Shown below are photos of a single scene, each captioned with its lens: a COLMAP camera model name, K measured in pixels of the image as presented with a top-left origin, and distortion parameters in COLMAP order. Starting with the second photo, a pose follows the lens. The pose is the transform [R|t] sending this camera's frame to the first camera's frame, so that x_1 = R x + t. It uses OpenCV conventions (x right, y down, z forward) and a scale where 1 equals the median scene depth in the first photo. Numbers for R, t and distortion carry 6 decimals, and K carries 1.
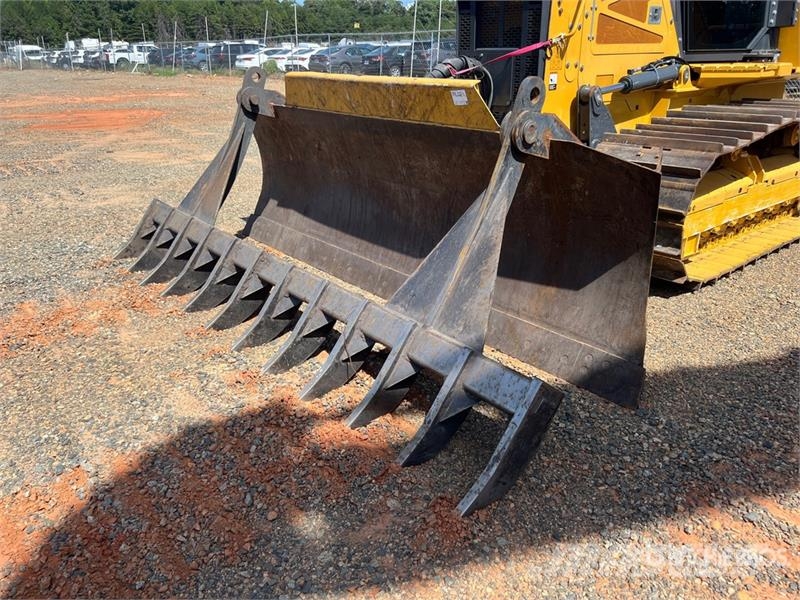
lens RADIAL K [[611.6, 0, 395.5], [0, 611.6, 299.4], [0, 0, 1]] dist [0.024431, -0.031873]
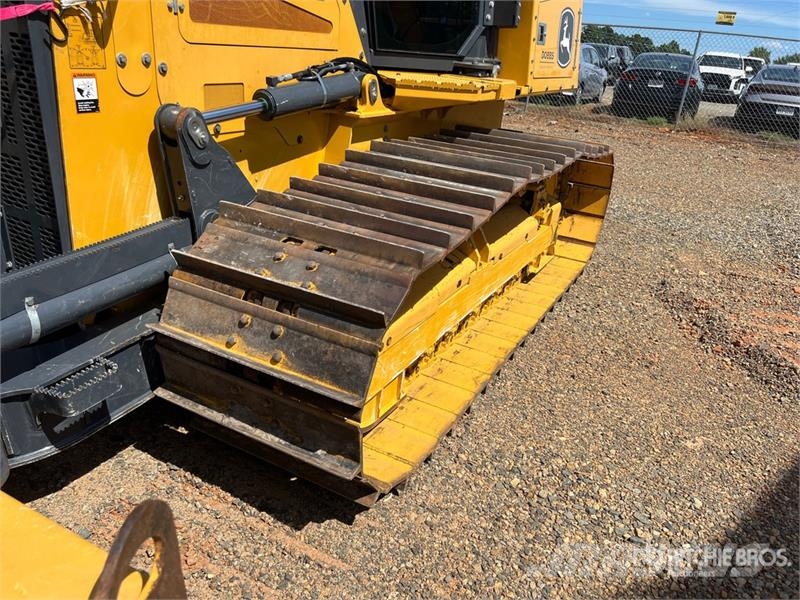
lens RADIAL K [[611.6, 0, 407.4], [0, 611.6, 294.8], [0, 0, 1]] dist [0.024431, -0.031873]
pose [[0.912665, -0.067195, 0.403146, 0.243990], [0.054727, 0.997601, 0.042382, -0.185787], [-0.405027, -0.016618, 0.914154, 0.422559]]
